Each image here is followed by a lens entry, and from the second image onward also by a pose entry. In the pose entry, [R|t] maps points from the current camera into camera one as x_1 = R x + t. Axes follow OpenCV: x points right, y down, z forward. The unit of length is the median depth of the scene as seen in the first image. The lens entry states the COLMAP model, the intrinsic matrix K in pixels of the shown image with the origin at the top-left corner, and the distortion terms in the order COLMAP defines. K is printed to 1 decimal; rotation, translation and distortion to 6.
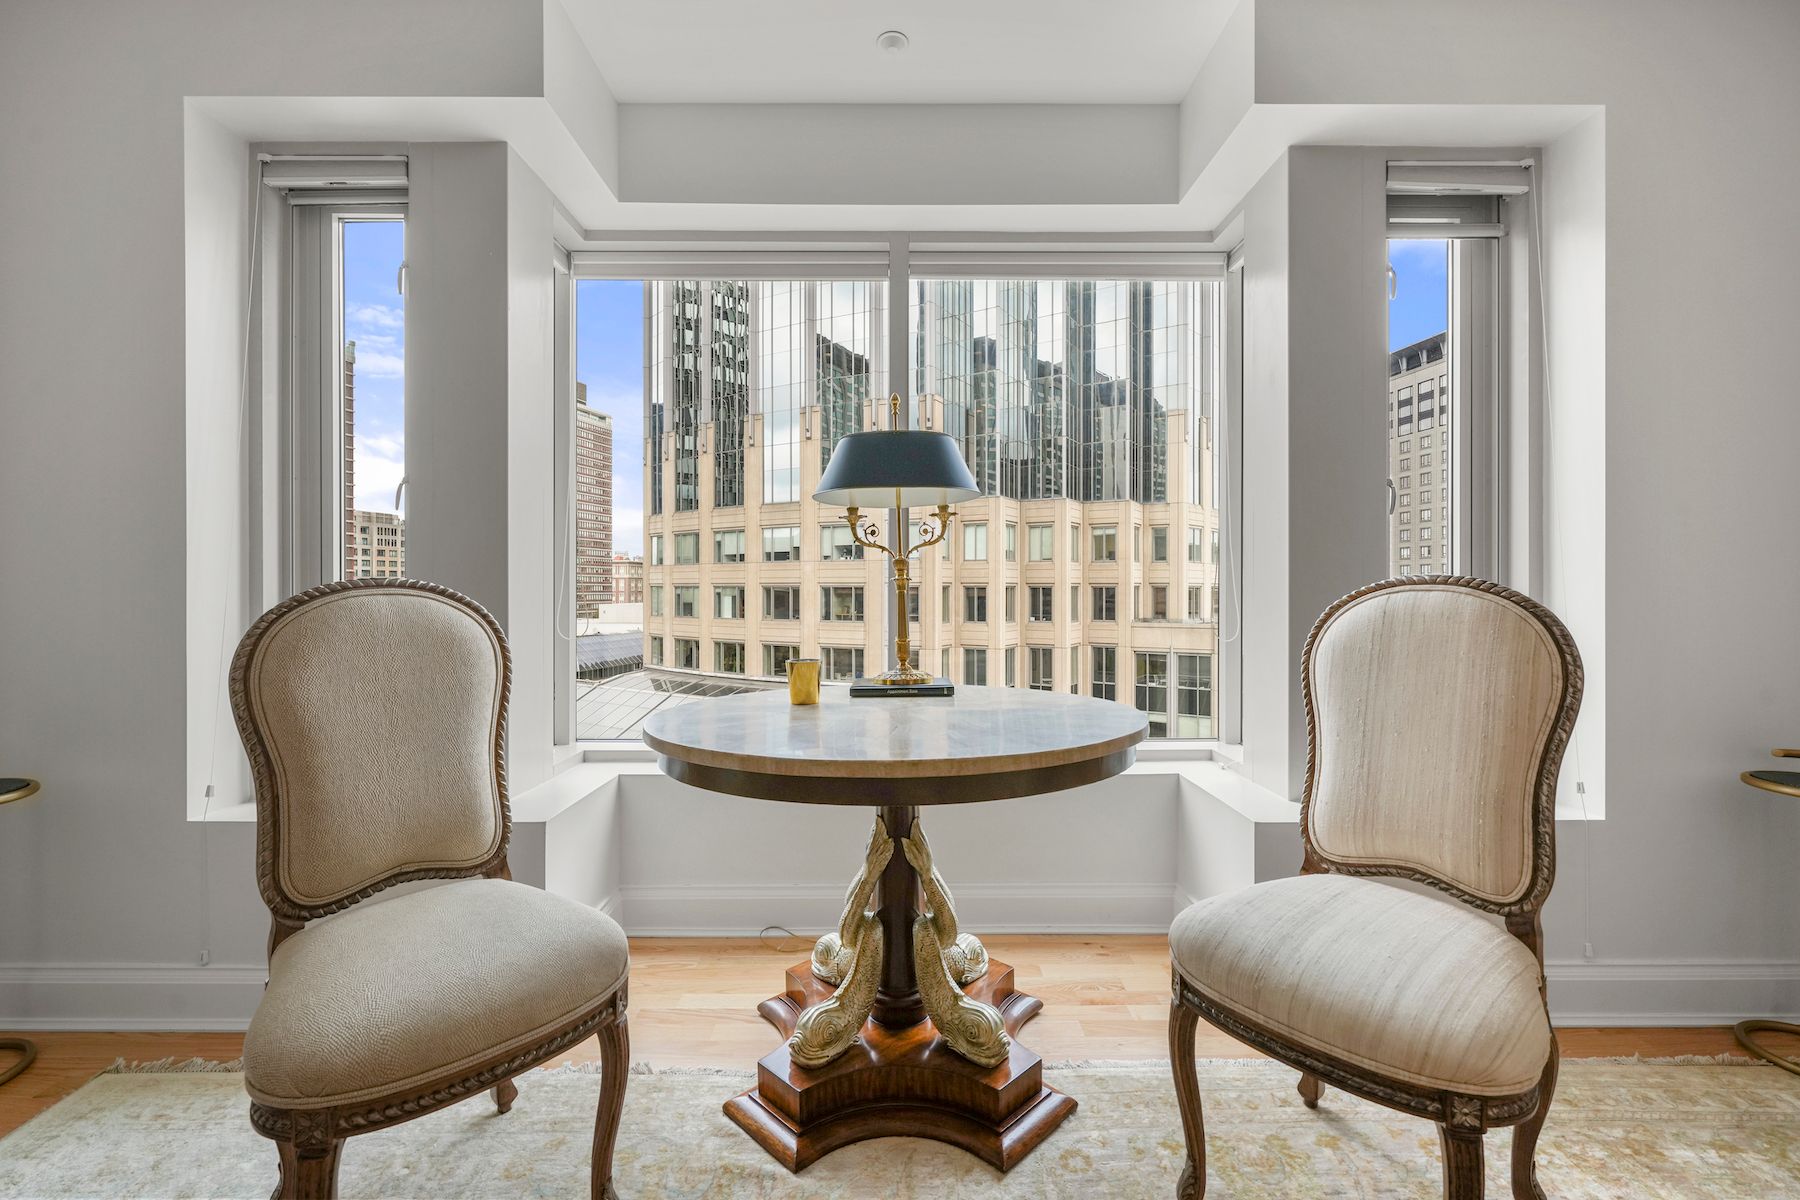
lens RADIAL K [[758.2, 0, 900.0], [0, 758.2, 592.1], [0, 0, 1]] dist [-0.000779, -0.000052]
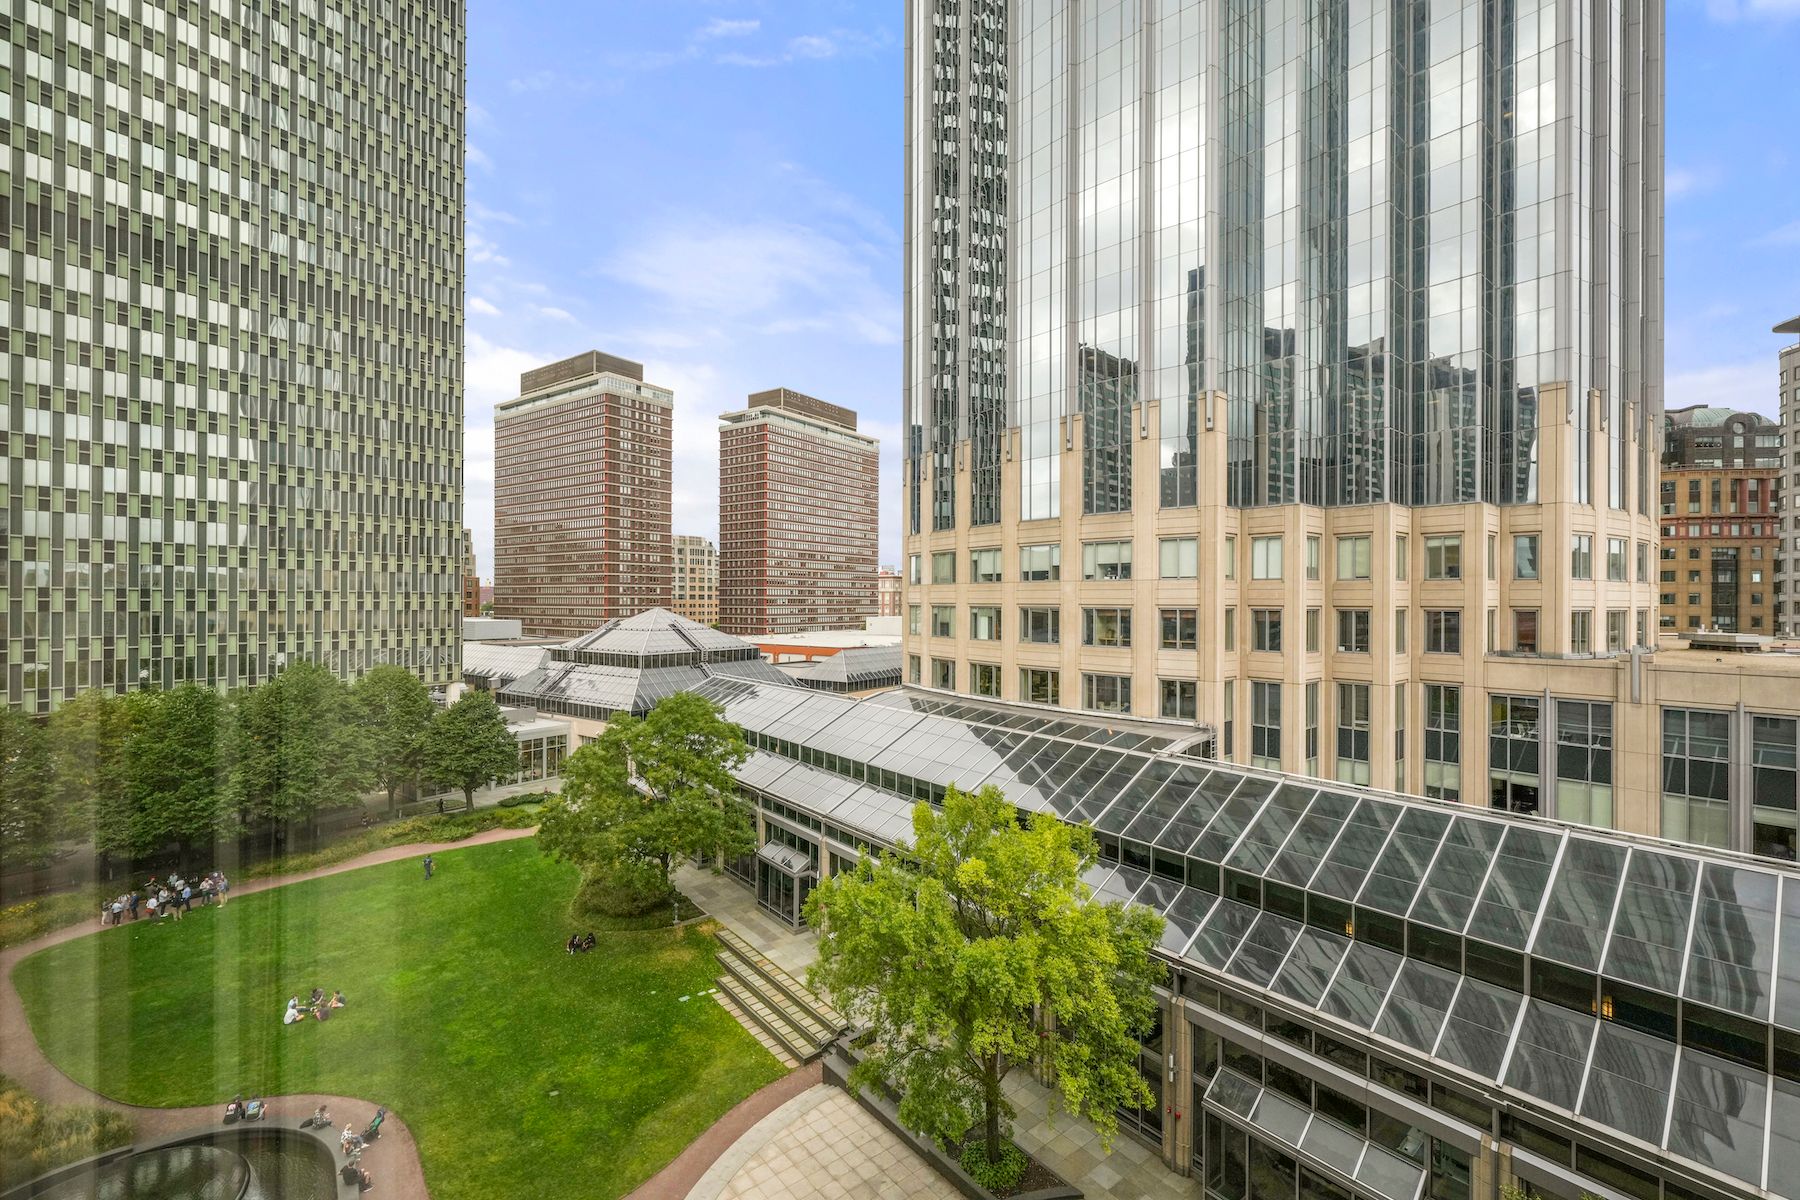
lens RADIAL K [[756.2, 0, 898.9], [0, 756.2, 600.5], [0, 0, 1]] dist [-0.000682, 0.000271]
pose [[0.943779, 0.003131, -0.330562, -0.010239], [-0.004976, 0.999976, -0.004735, -0.010999], [0.330540, 0.006113, 0.943772, 0.051460]]
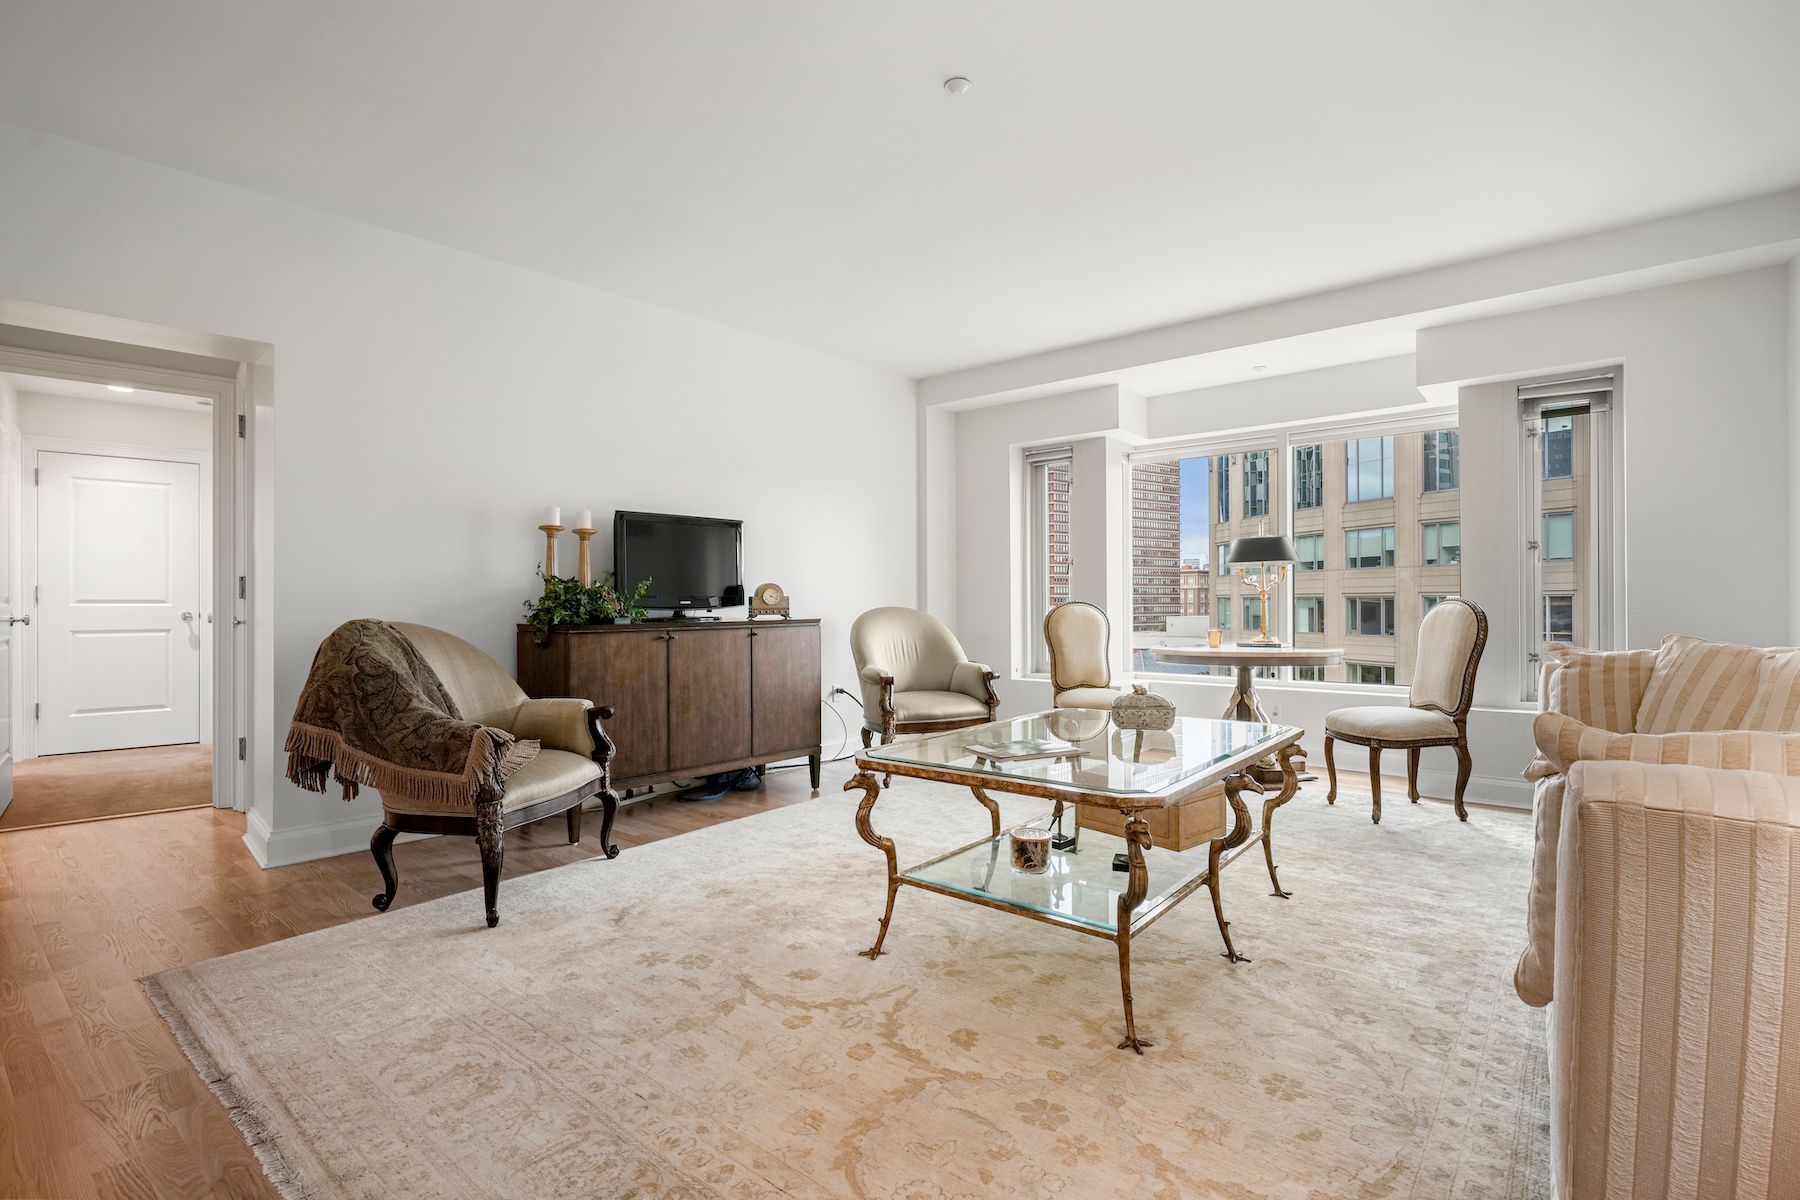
lens RADIAL K [[826.1, 0, 902.5], [0, 826.1, 603.3], [0, 0, 1]] dist [0.002105, 0.000118]
pose [[0.772529, -0.002777, -0.634974, 0.030366], [0.002517, 0.999996, -0.001311, -0.000138], [0.634975, -0.000585, 0.772533, -0.066885]]
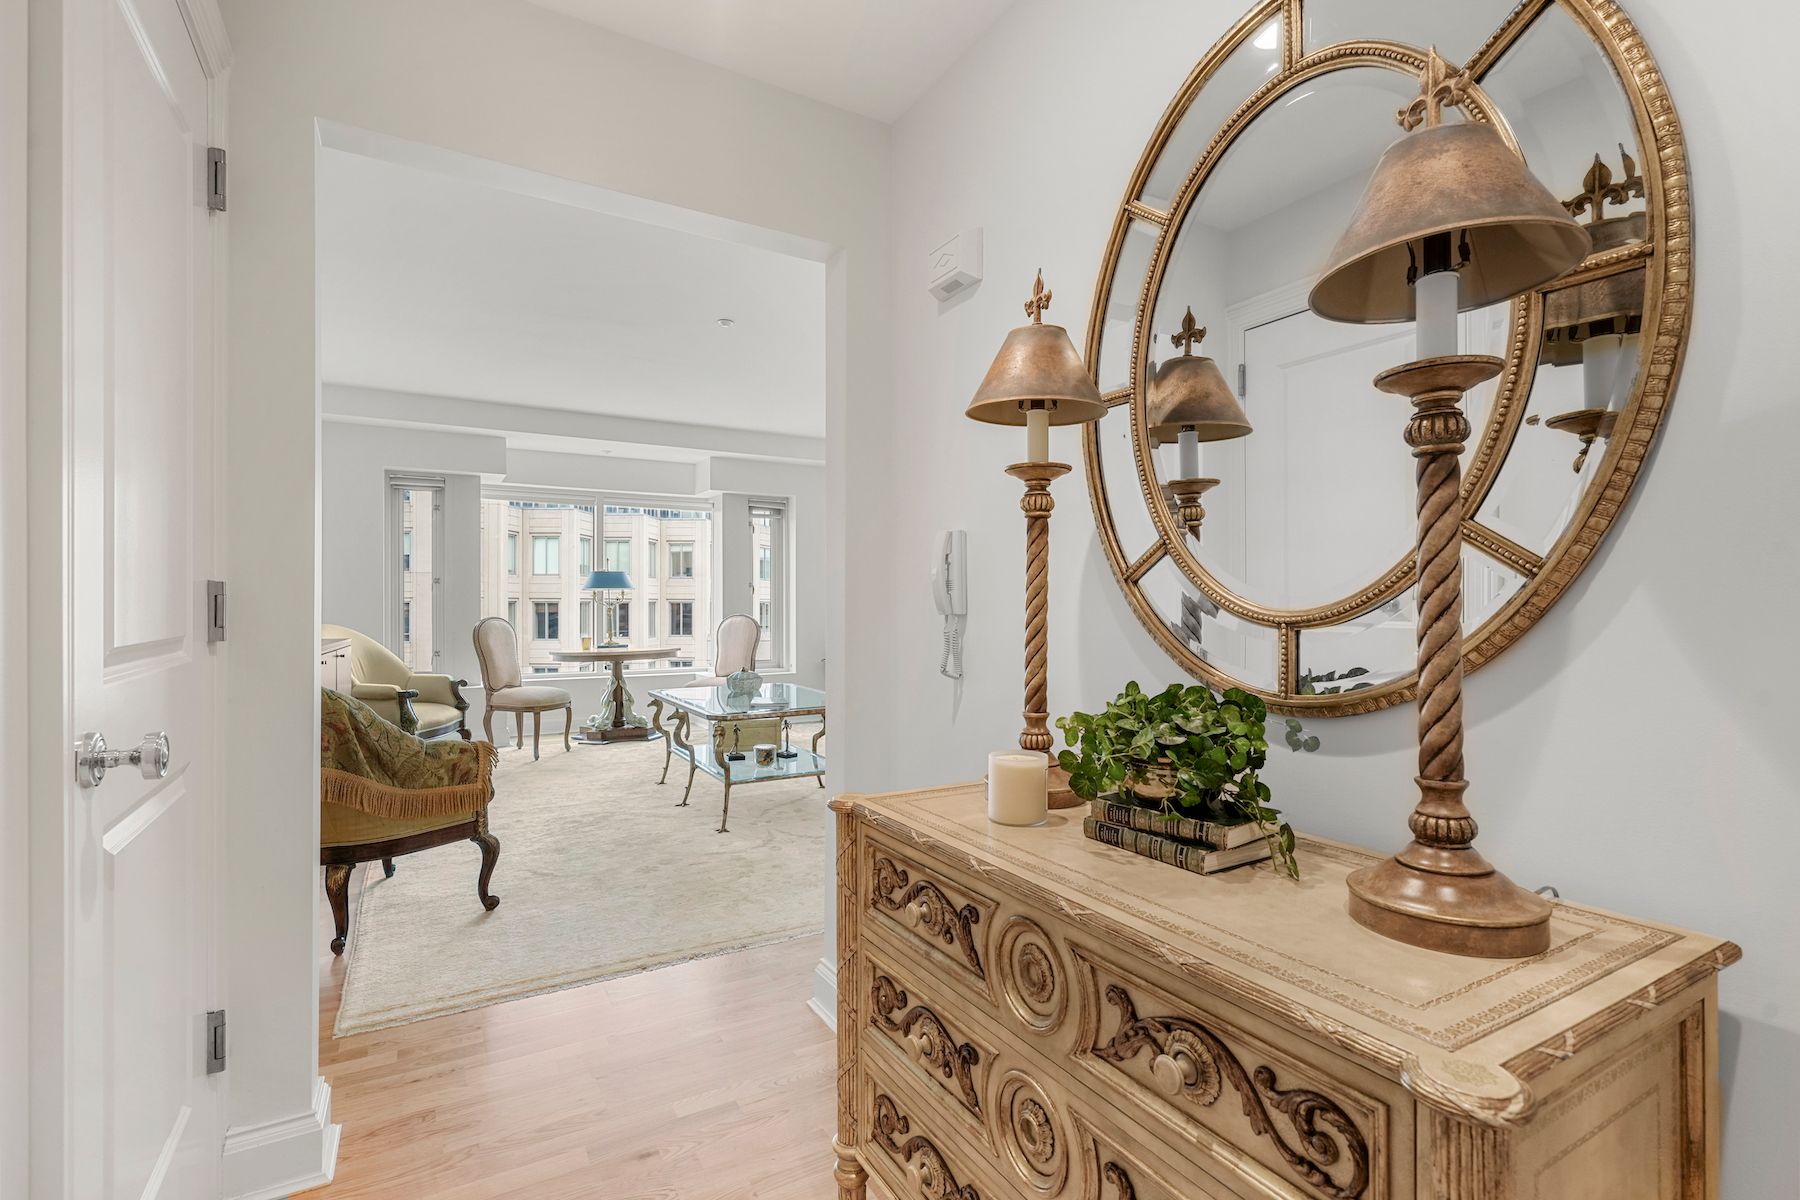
lens RADIAL K [[821.9, 0, 898.4], [0, 821.9, 608.3], [0, 0, 1]] dist [0.001359, 0.000029]
pose [[0.868140, -0.002712, 0.496311, -0.027708], [0.001283, 0.999994, 0.003221, -0.002077], [-0.496317, -0.002160, 0.868139, -0.110665]]
